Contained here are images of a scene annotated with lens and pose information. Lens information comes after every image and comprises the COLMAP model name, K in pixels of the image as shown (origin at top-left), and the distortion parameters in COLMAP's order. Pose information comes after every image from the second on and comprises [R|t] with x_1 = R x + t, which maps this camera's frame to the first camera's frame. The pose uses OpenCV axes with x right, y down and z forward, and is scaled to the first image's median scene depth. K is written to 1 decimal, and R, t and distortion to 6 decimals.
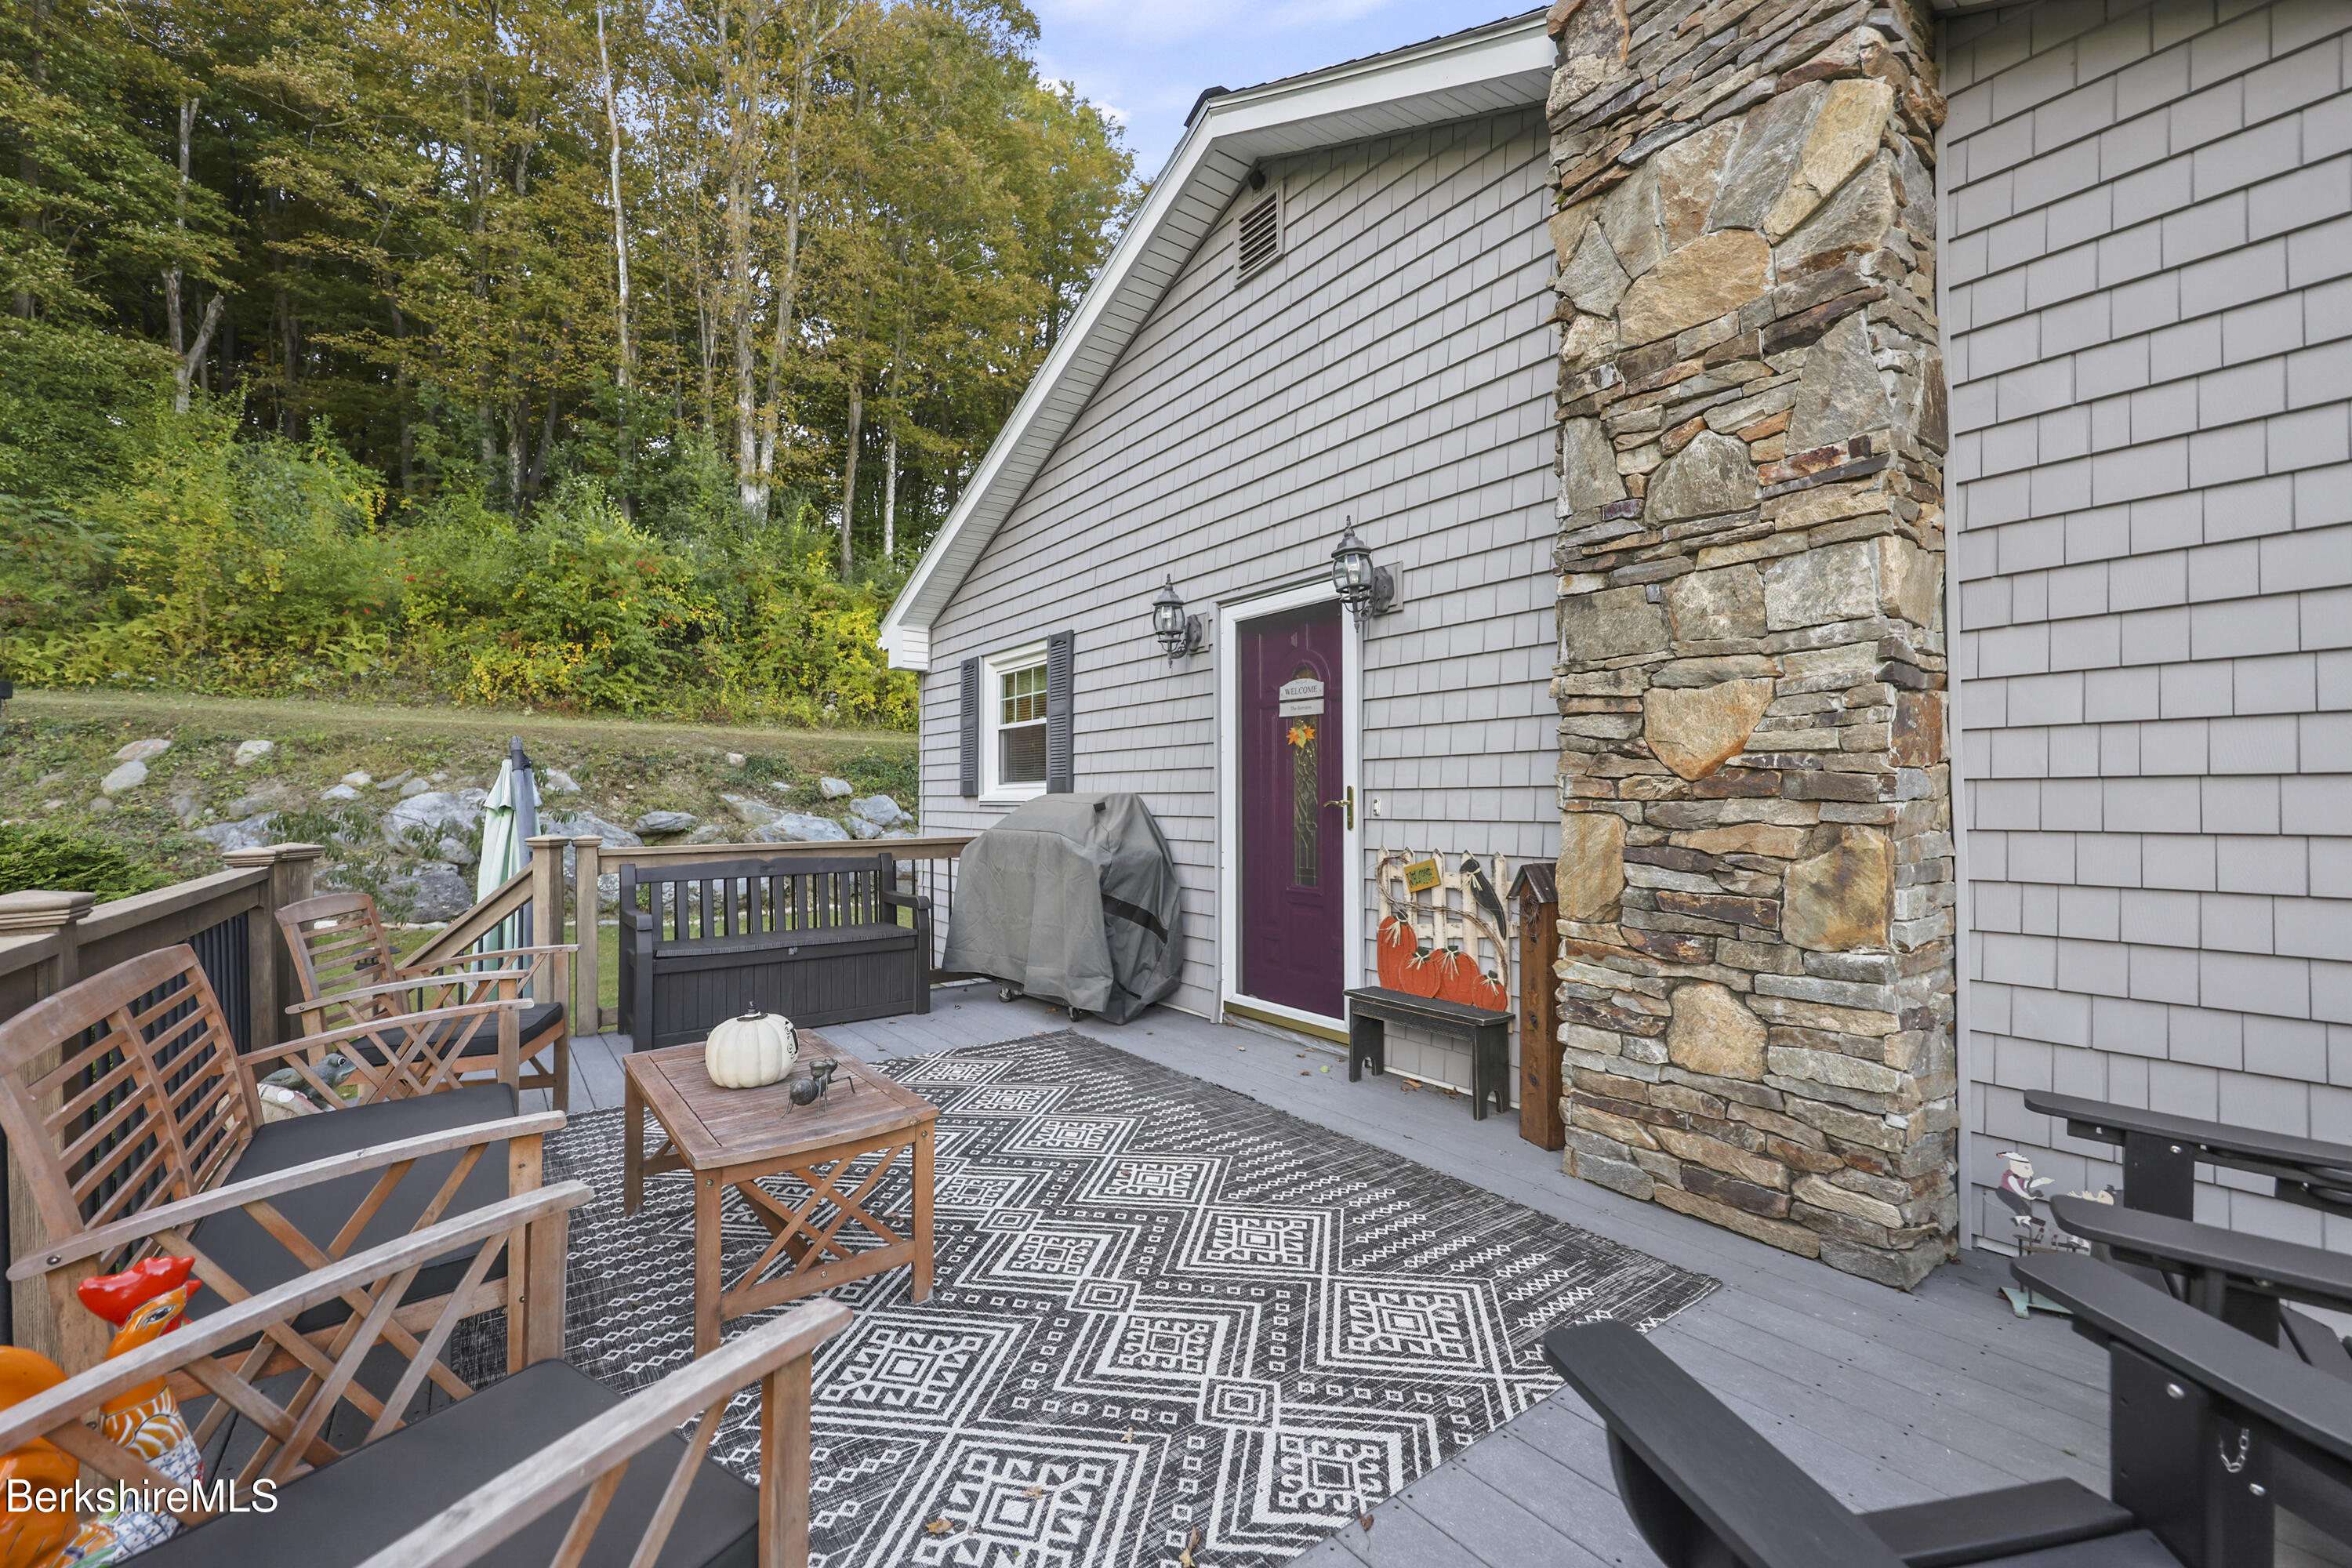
lens RADIAL K [[950.7, 0, 1172.2], [0, 950.7, 795.7], [0, 0, 1]] dist [-0.000454, 0.000339]
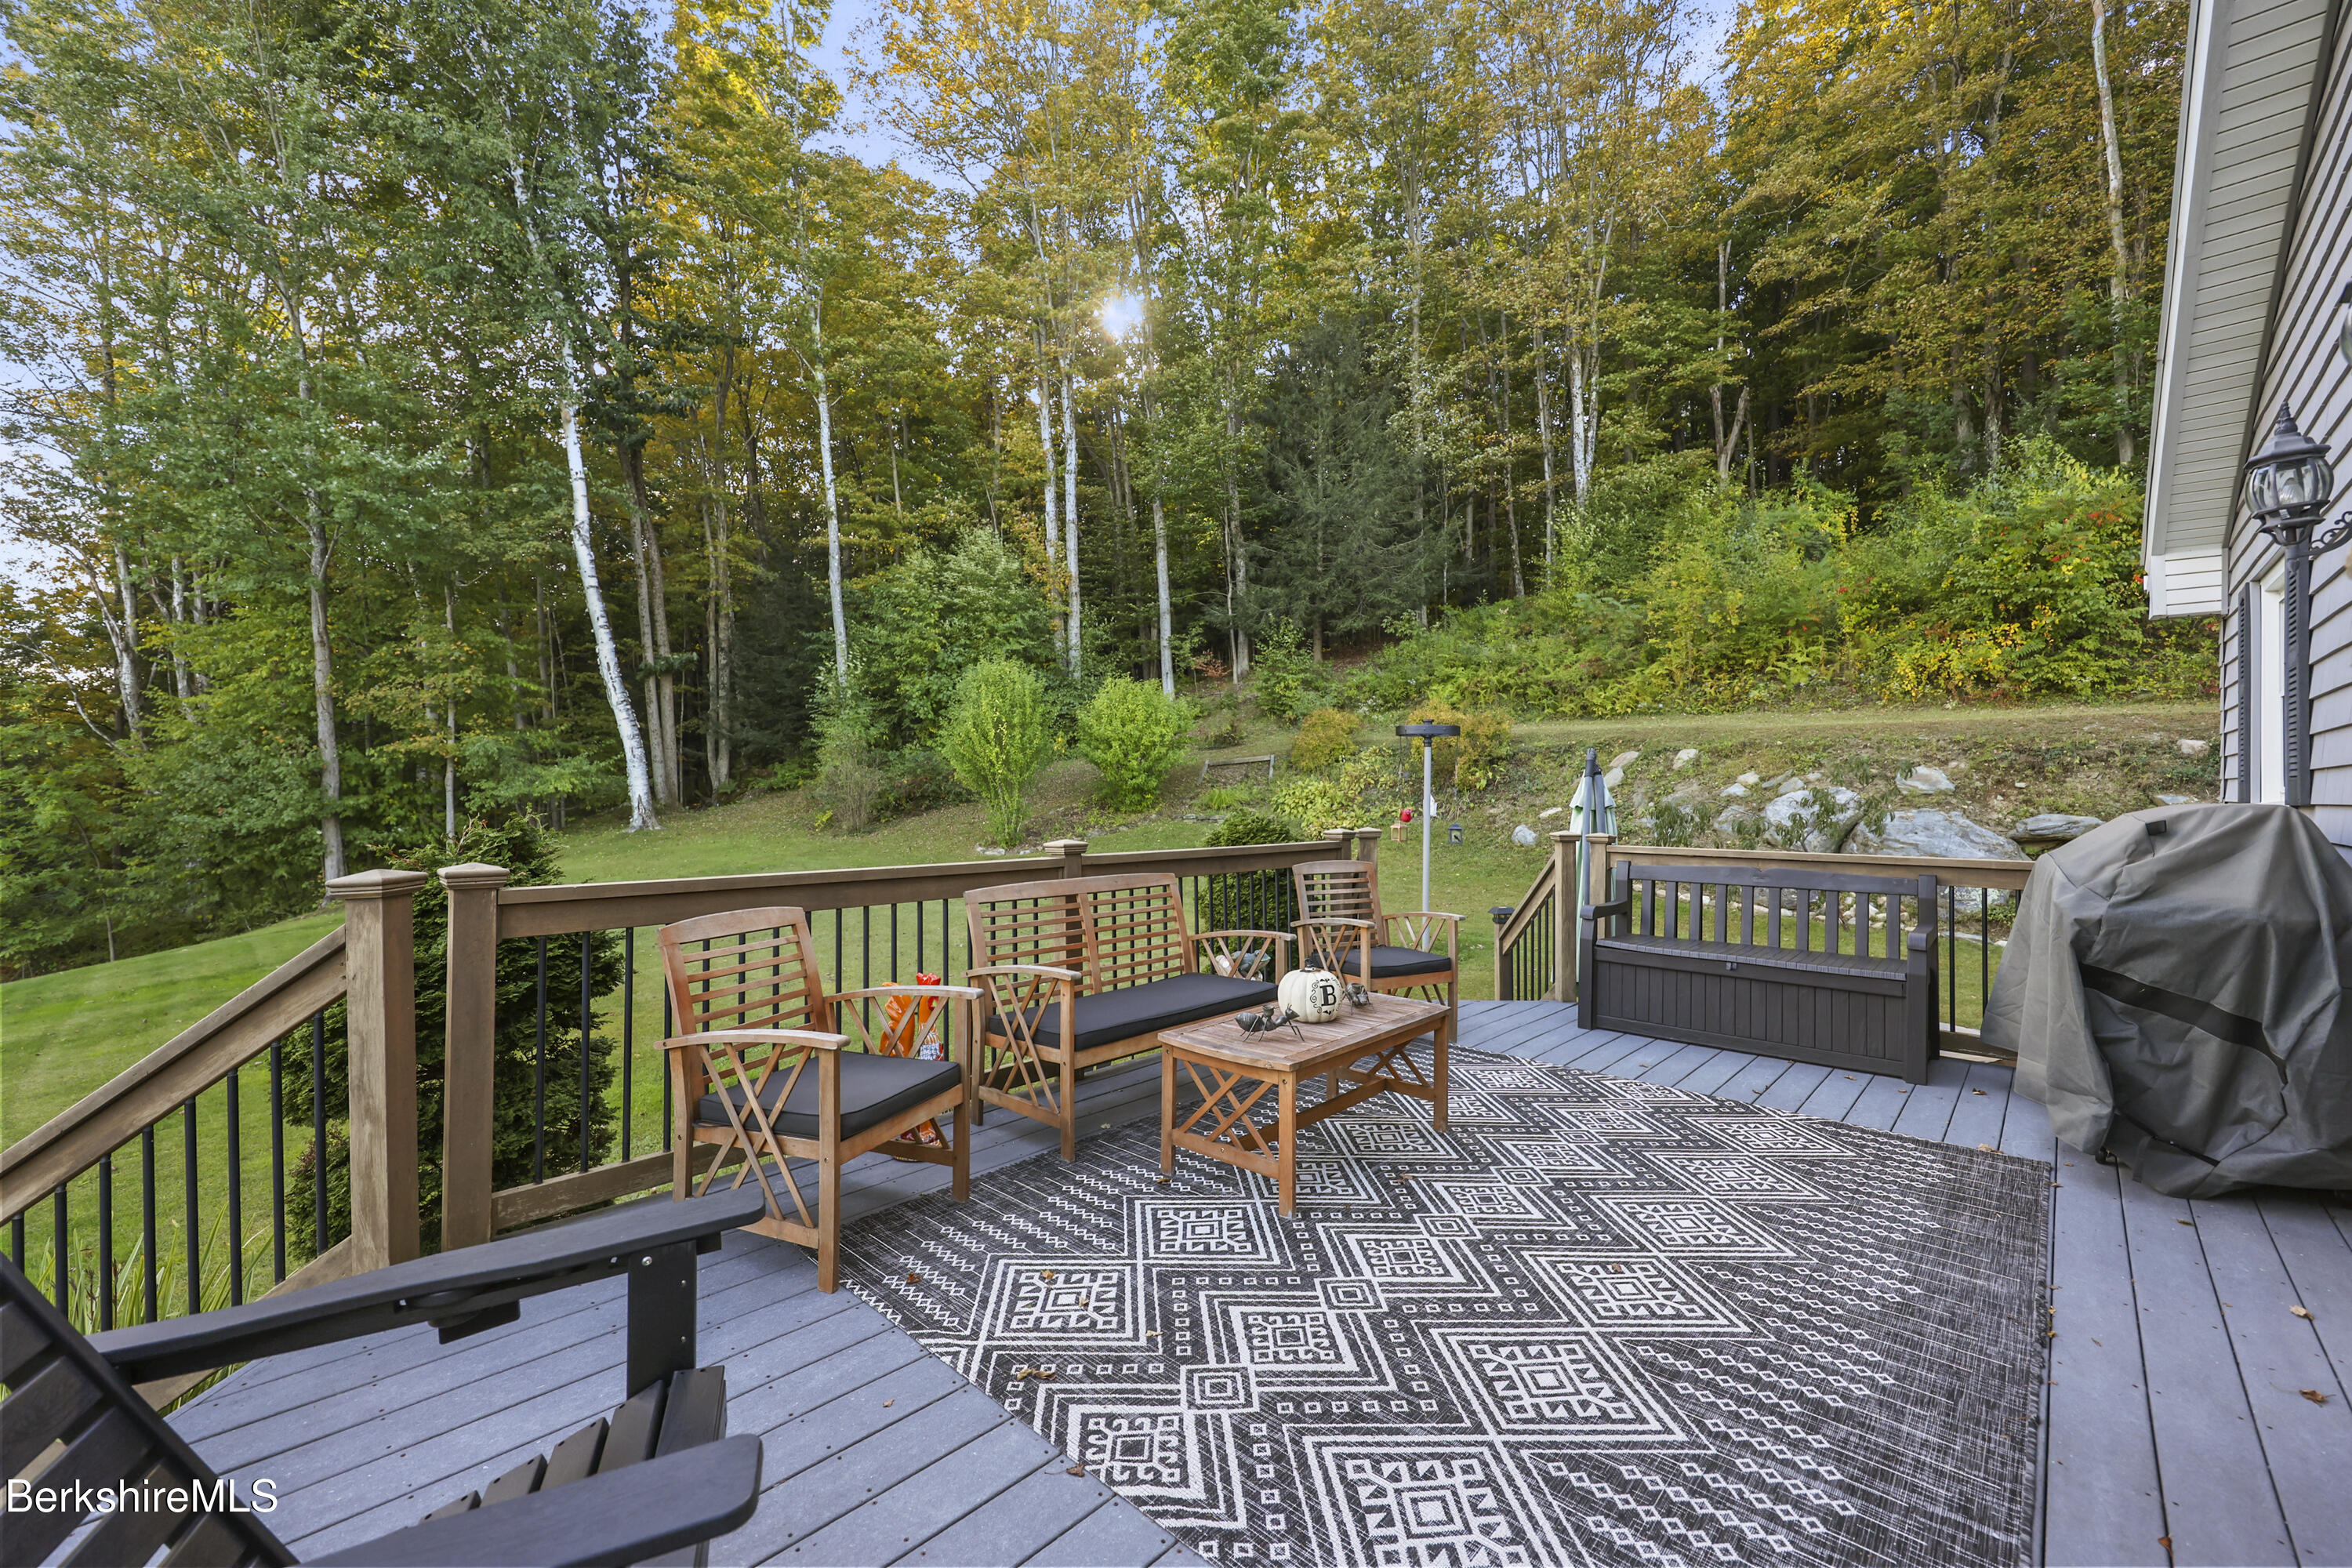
lens RADIAL K [[950.7, 0, 1182.1], [0, 950.7, 779.6], [0, 0, 1]] dist [-0.000454, 0.000339]
pose [[0.187151, -0.007963, -0.982299, 0.115343], [-0.004906, 0.999947, -0.009041, -0.002520], [0.982319, 0.006511, 0.187103, 0.079654]]
